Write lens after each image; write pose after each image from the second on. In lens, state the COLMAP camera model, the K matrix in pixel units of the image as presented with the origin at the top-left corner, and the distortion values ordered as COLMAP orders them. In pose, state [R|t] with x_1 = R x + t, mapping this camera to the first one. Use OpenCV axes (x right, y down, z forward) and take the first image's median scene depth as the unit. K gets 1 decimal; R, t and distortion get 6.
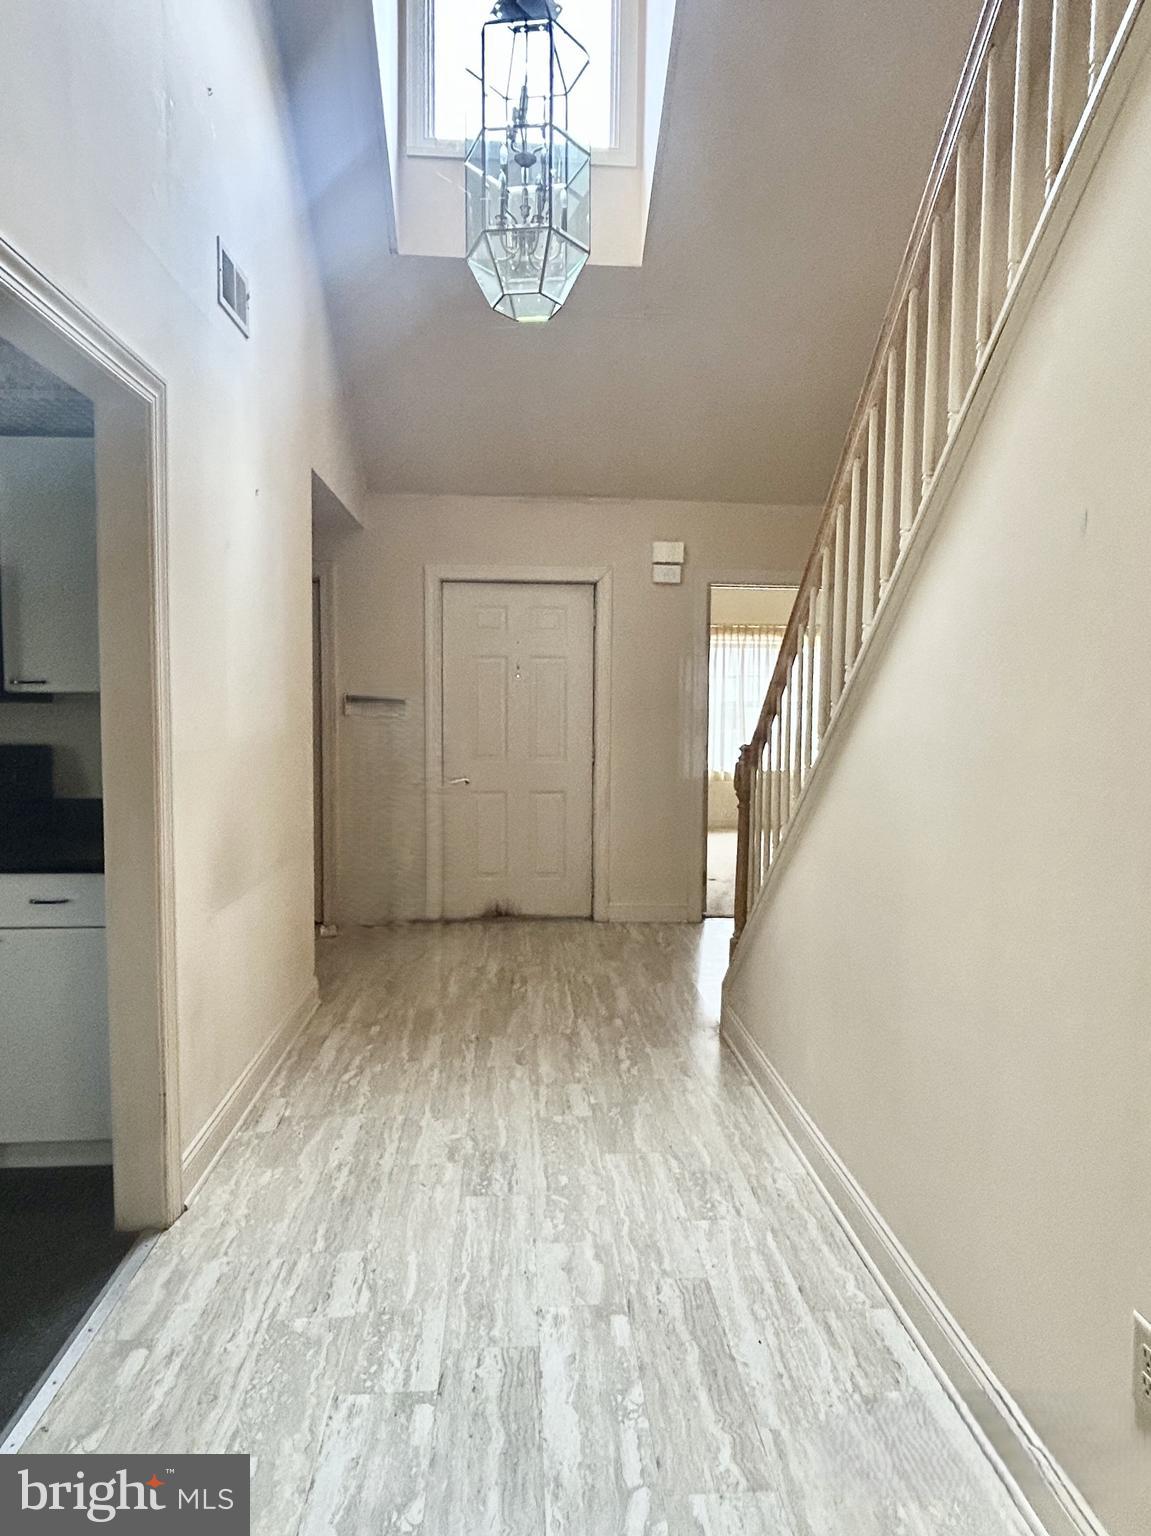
lens RADIAL K [[819.1, 0, 575.5], [0, 819.1, 763.6], [0, 0, 1]] dist [-0.000791, -0.000264]
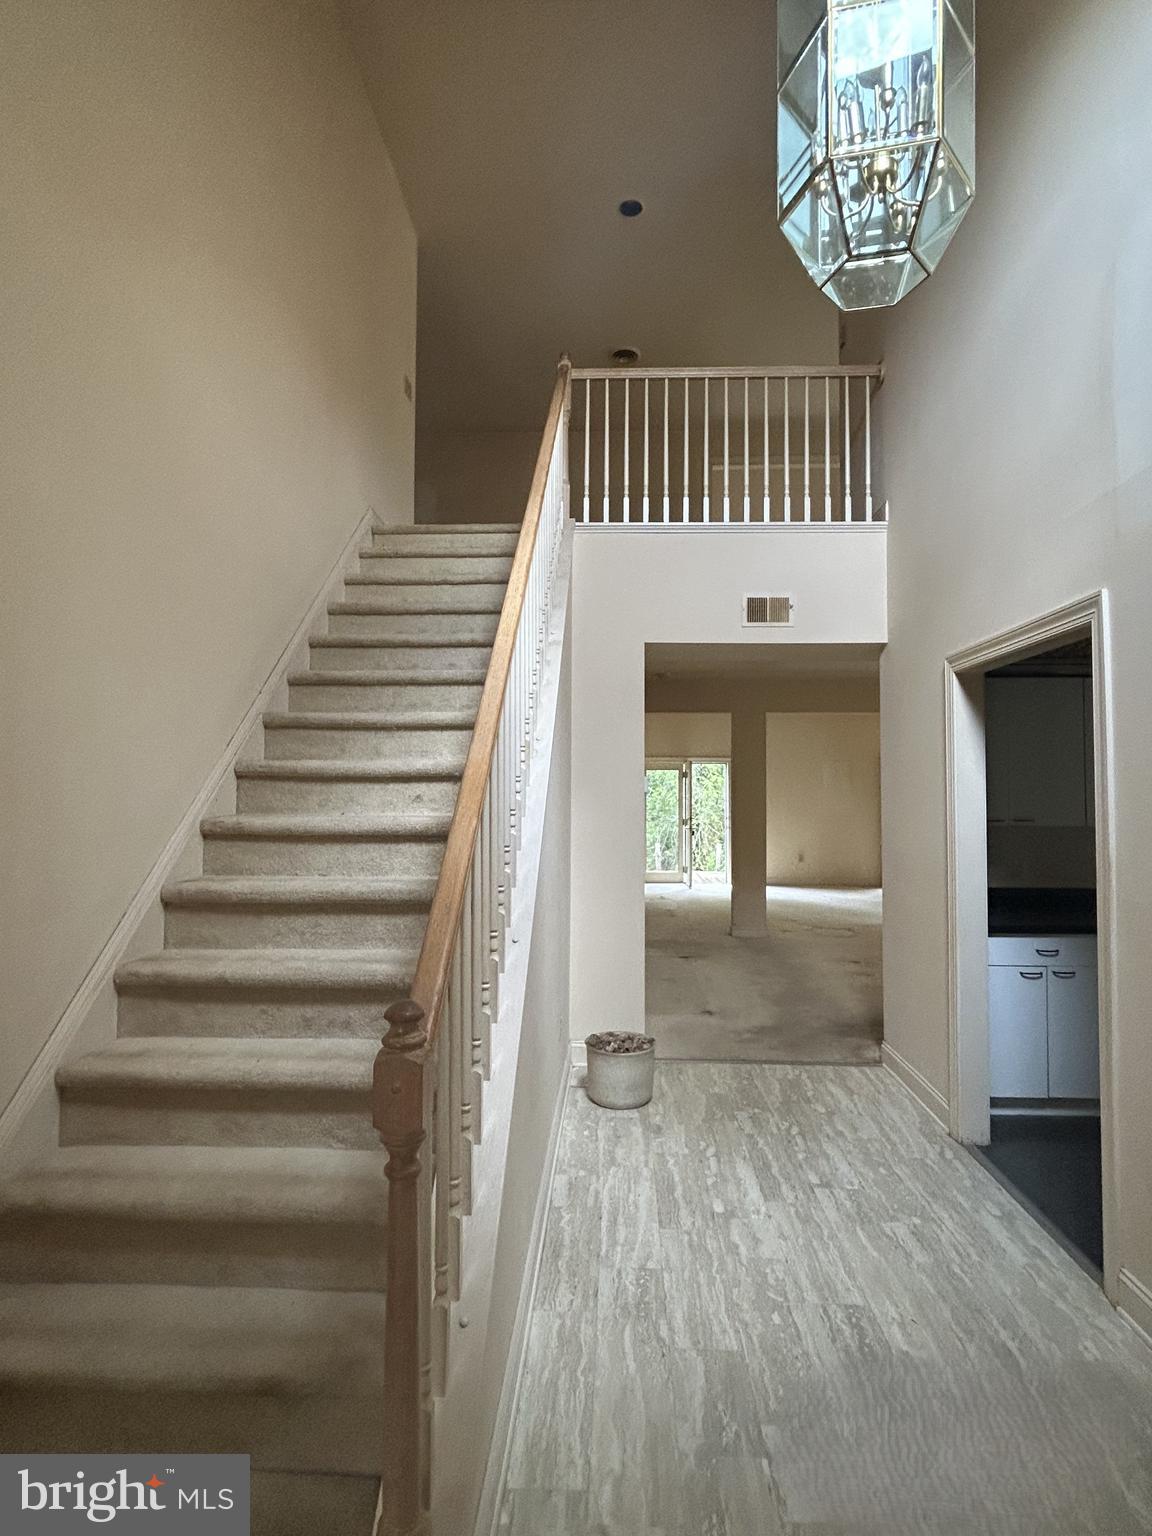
lens RADIAL K [[819.1, 0, 577.9], [0, 819.1, 770.3], [0, 0, 1]] dist [-0.000791, -0.000264]
pose [[-0.994148, -0.009689, 0.107588, 0.153512], [-0.003996, 0.998586, 0.053012, -0.270852], [-0.107950, 0.052272, -0.992781, 2.399831]]
